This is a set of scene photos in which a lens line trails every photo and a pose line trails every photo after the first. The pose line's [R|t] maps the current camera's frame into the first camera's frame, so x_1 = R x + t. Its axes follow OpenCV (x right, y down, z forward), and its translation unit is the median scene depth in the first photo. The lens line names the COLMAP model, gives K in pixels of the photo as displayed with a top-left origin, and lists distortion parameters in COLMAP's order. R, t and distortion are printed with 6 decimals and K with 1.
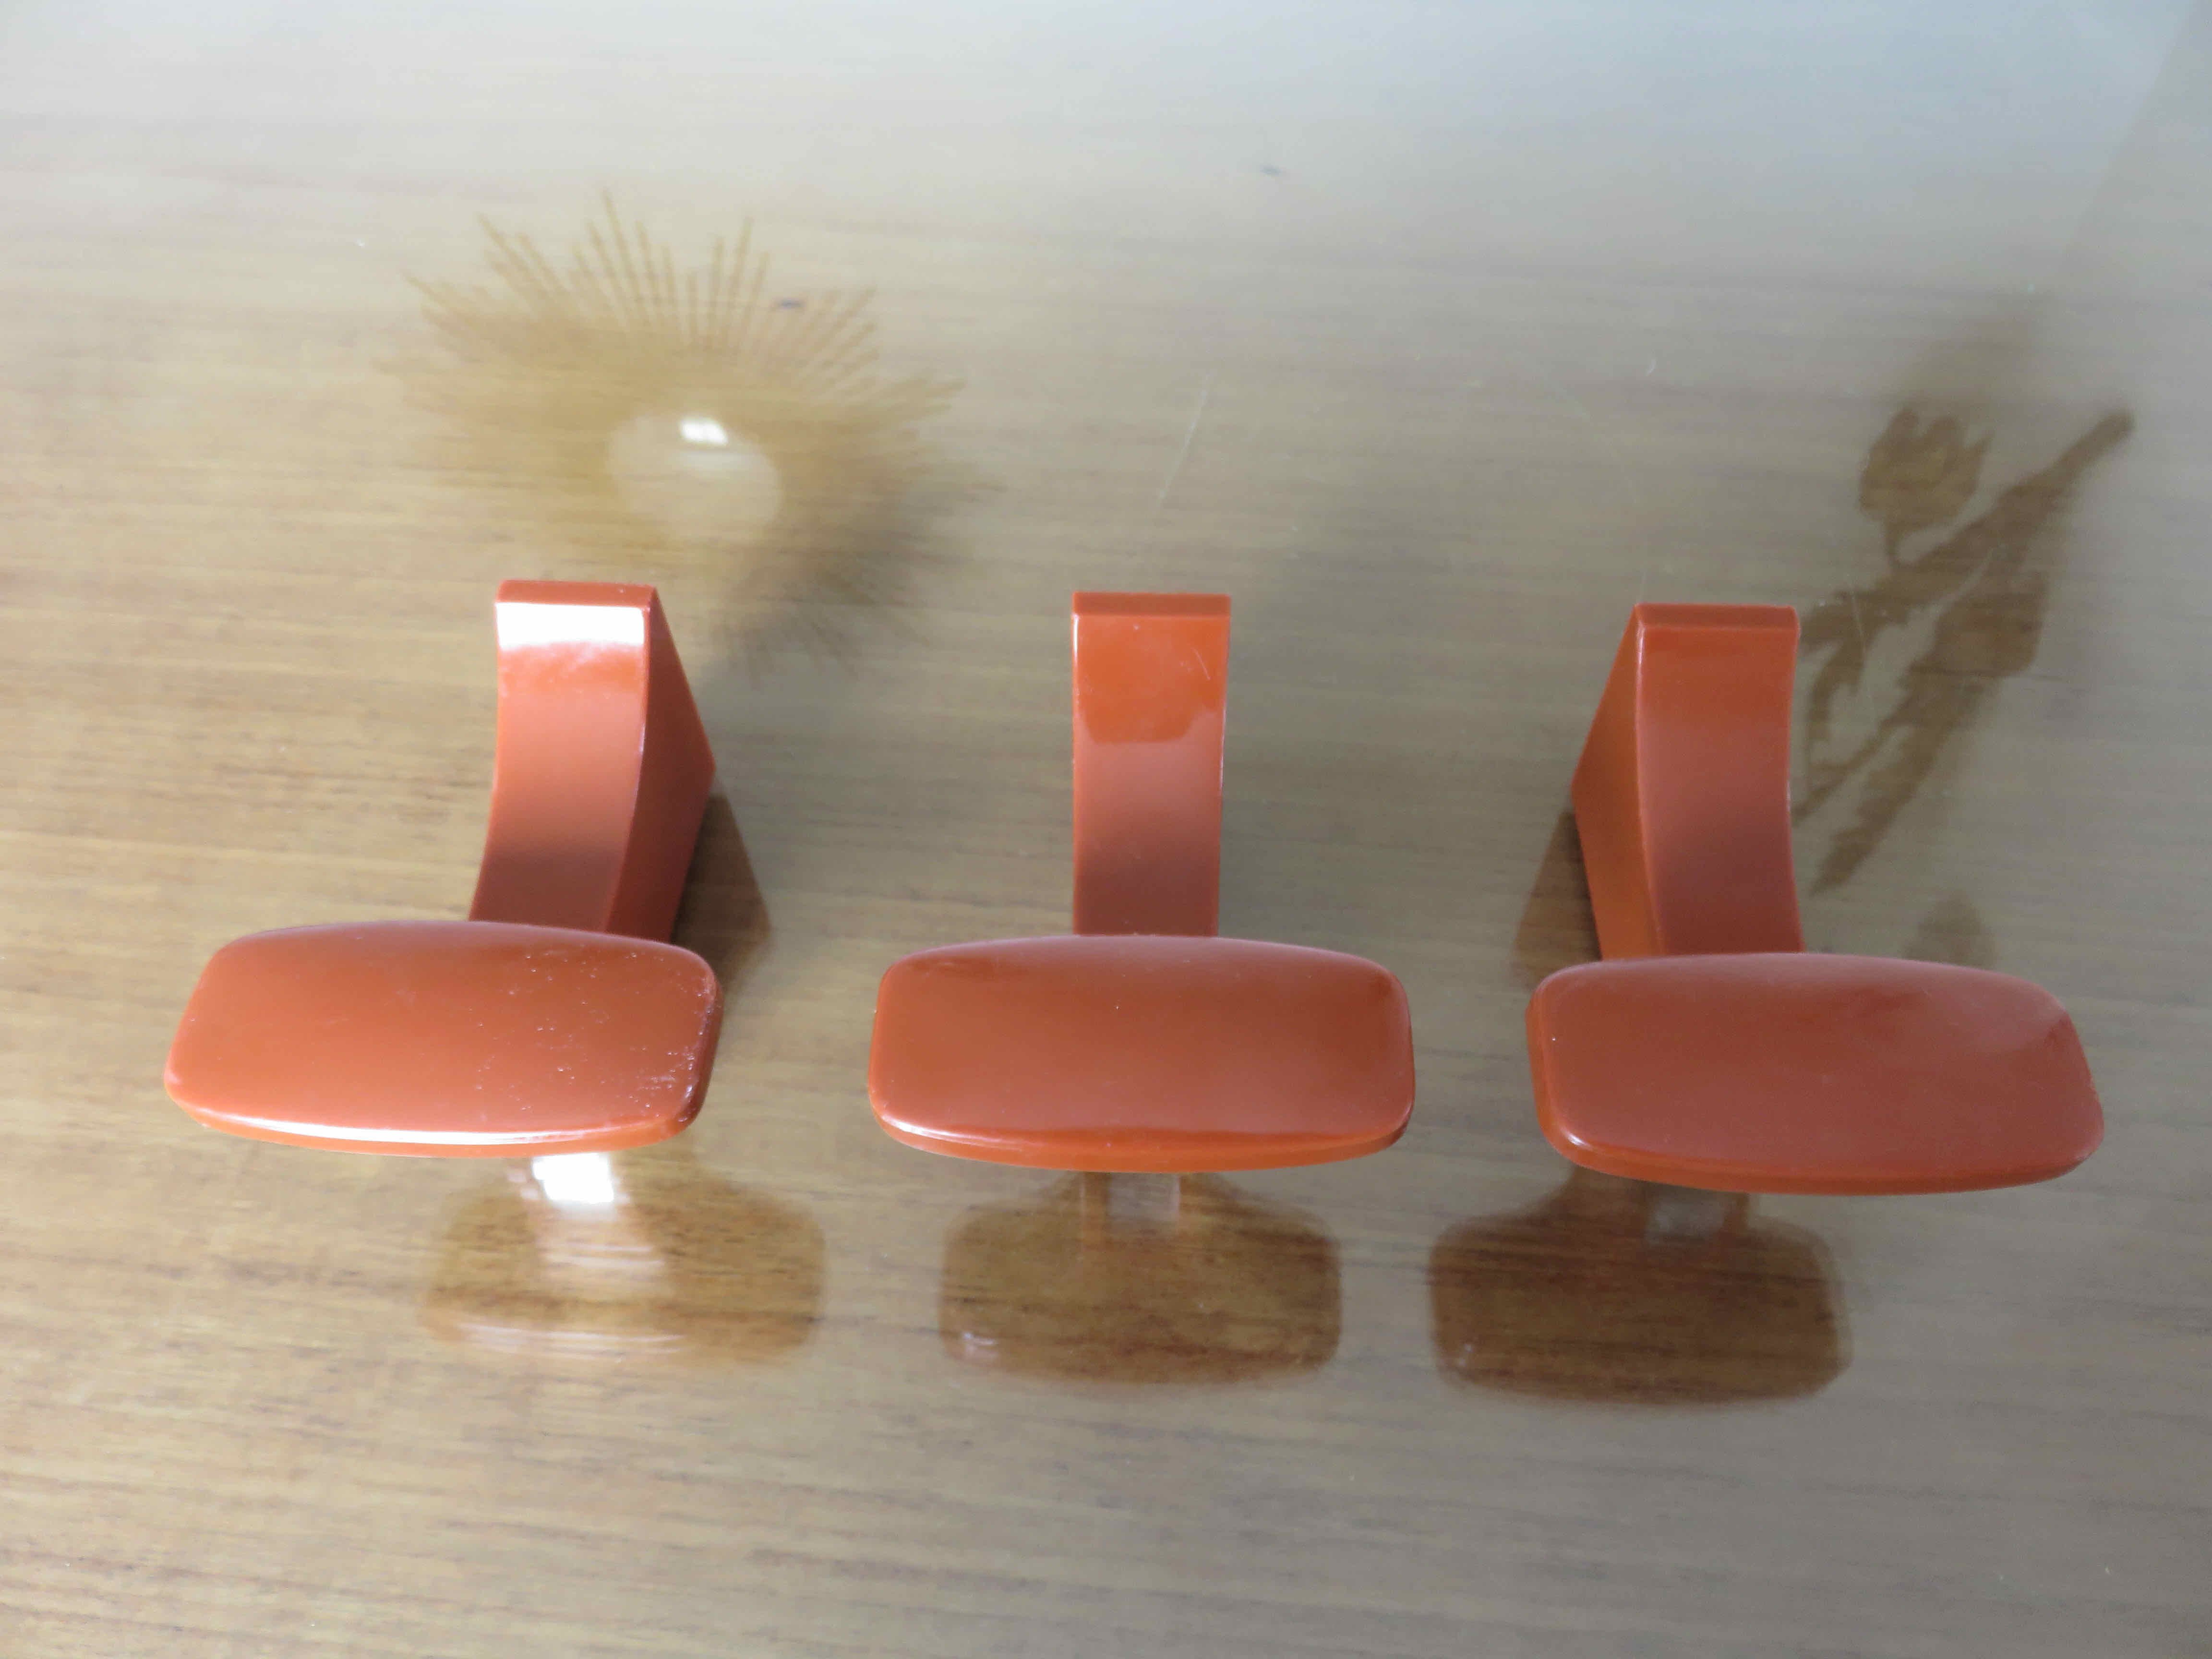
lens RADIAL K [[1640.4, 0, 1102.5], [0, 1640.4, 836.4], [0, 0, 1]] dist [-0.010974, -0.008149]
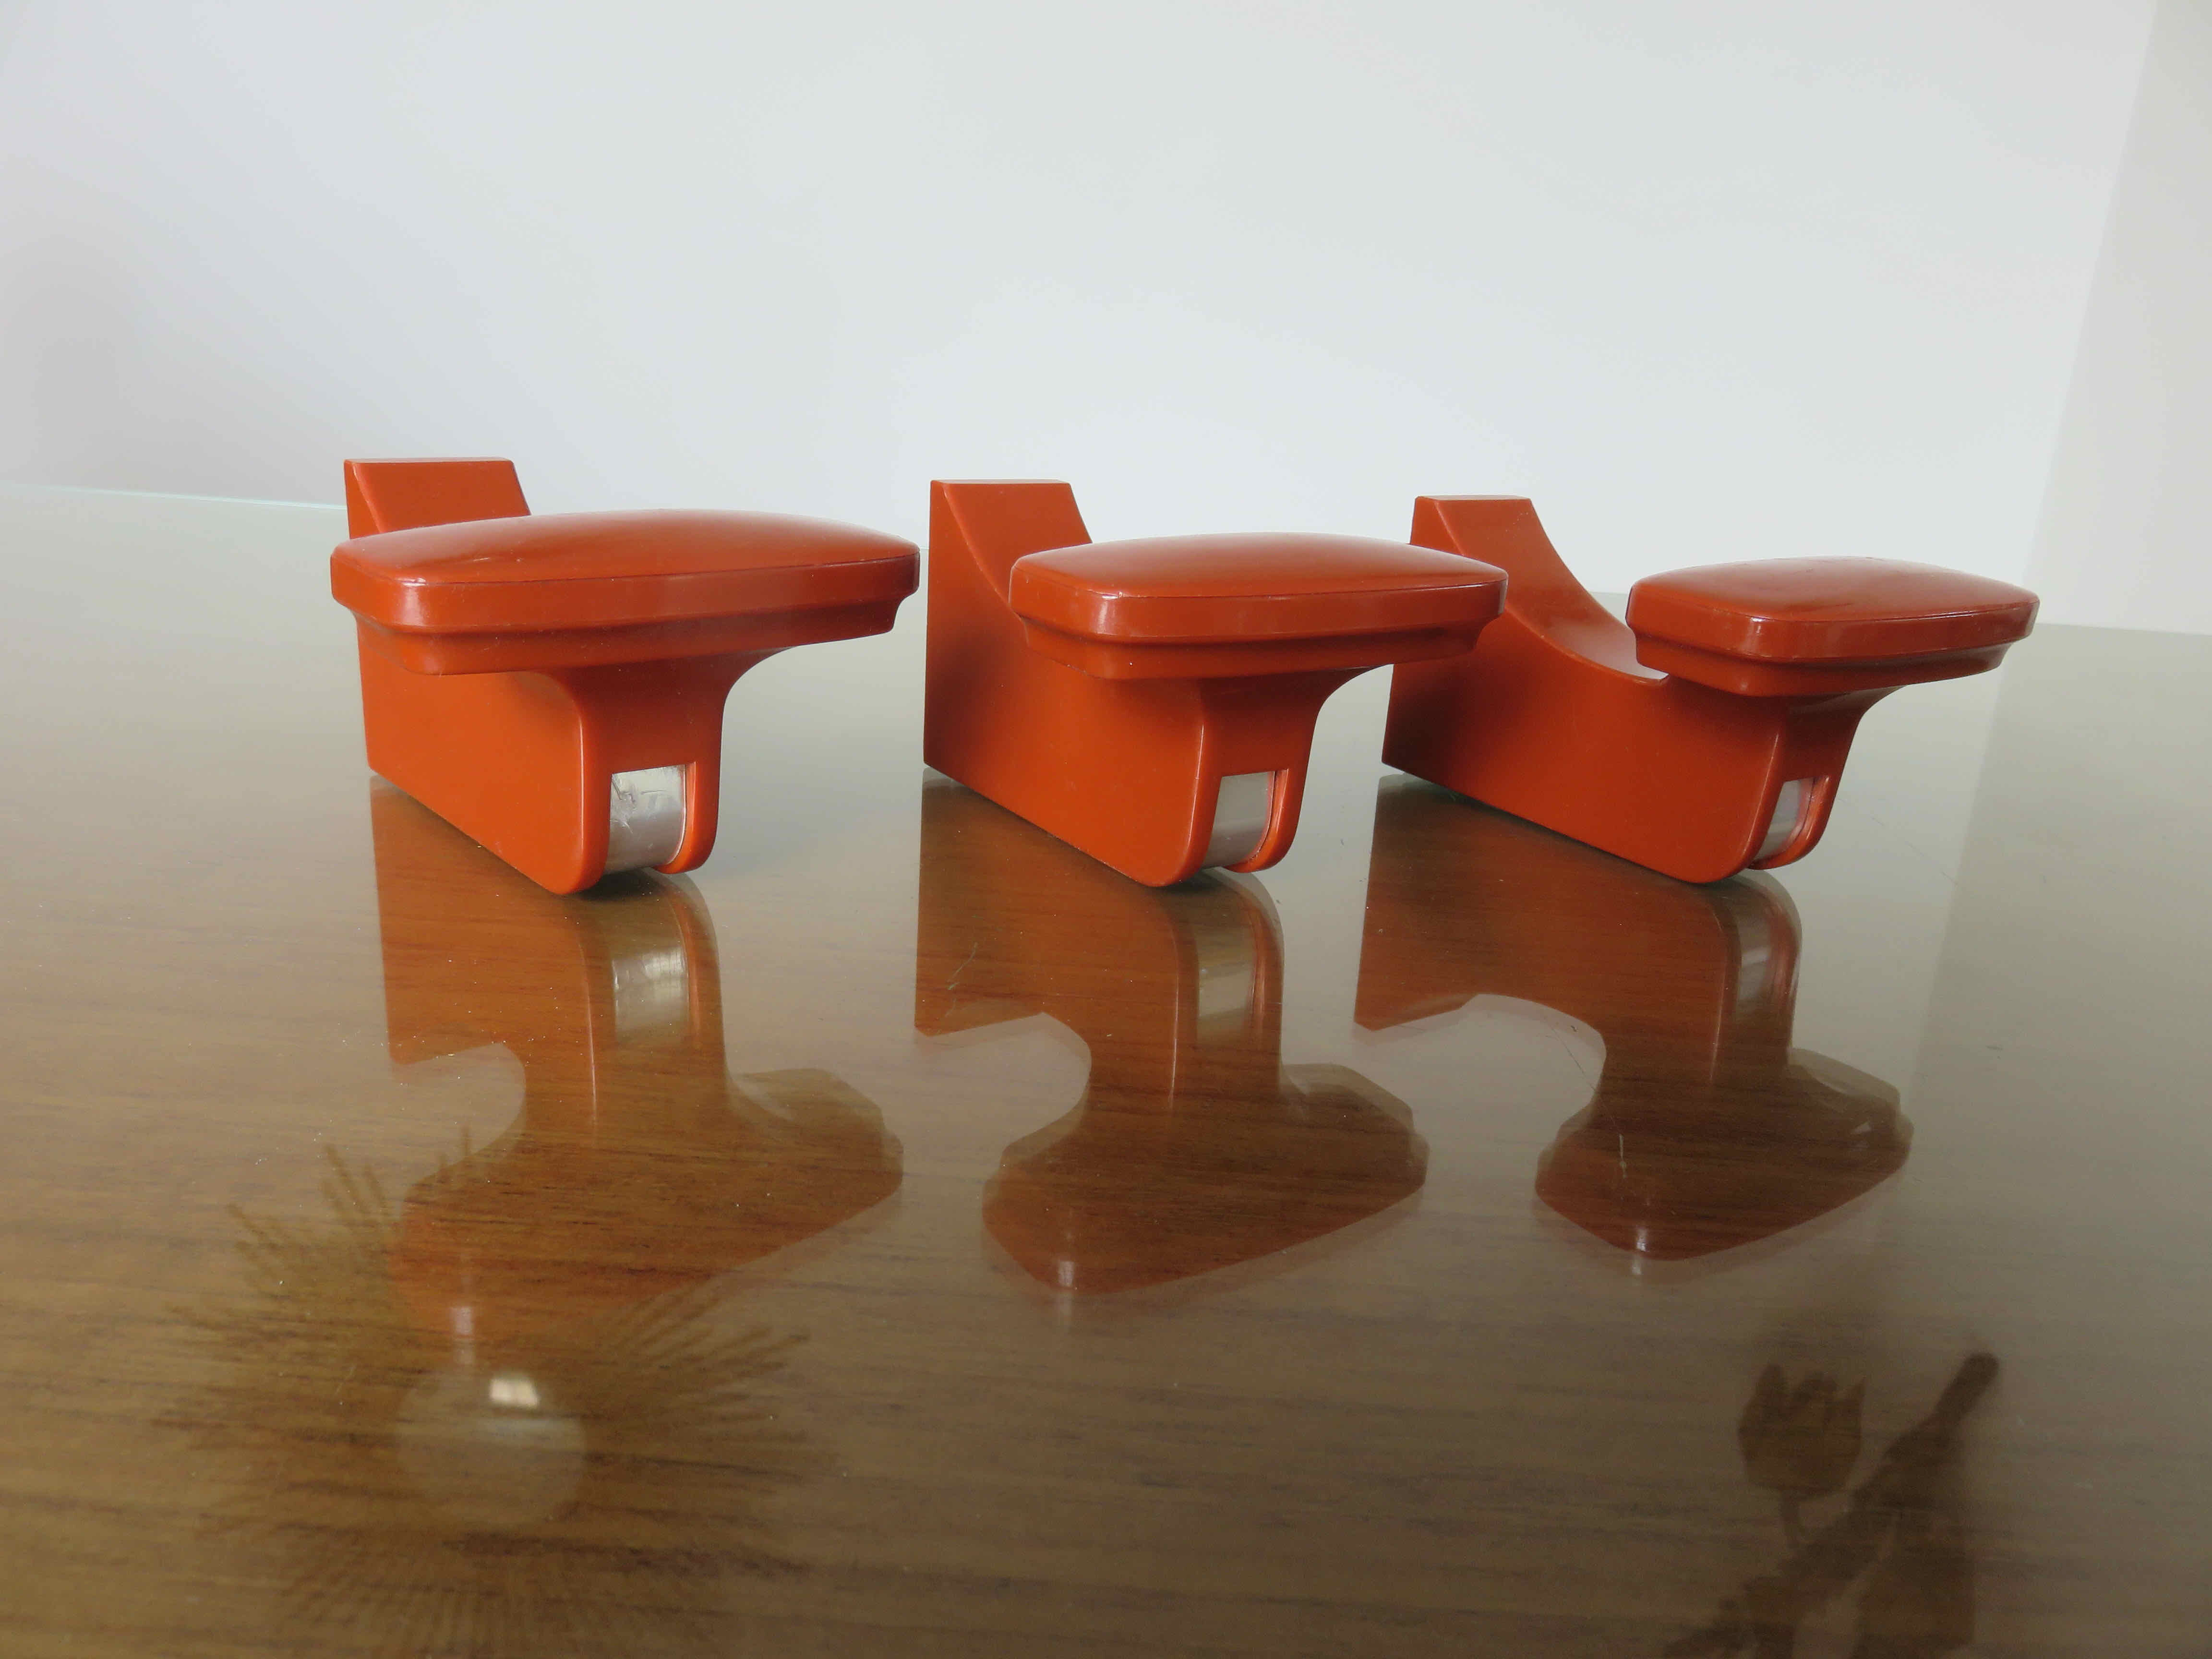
lens RADIAL K [[1640.4, 0, 1095.9], [0, 1640.4, 825.5], [0, 0, 1]] dist [-0.010974, -0.008149]
pose [[0.995545, 0.050707, 0.079489, -0.063253], [0.007814, 0.795798, -0.605512, 0.502251], [-0.093961, 0.603436, 0.791856, 0.401260]]
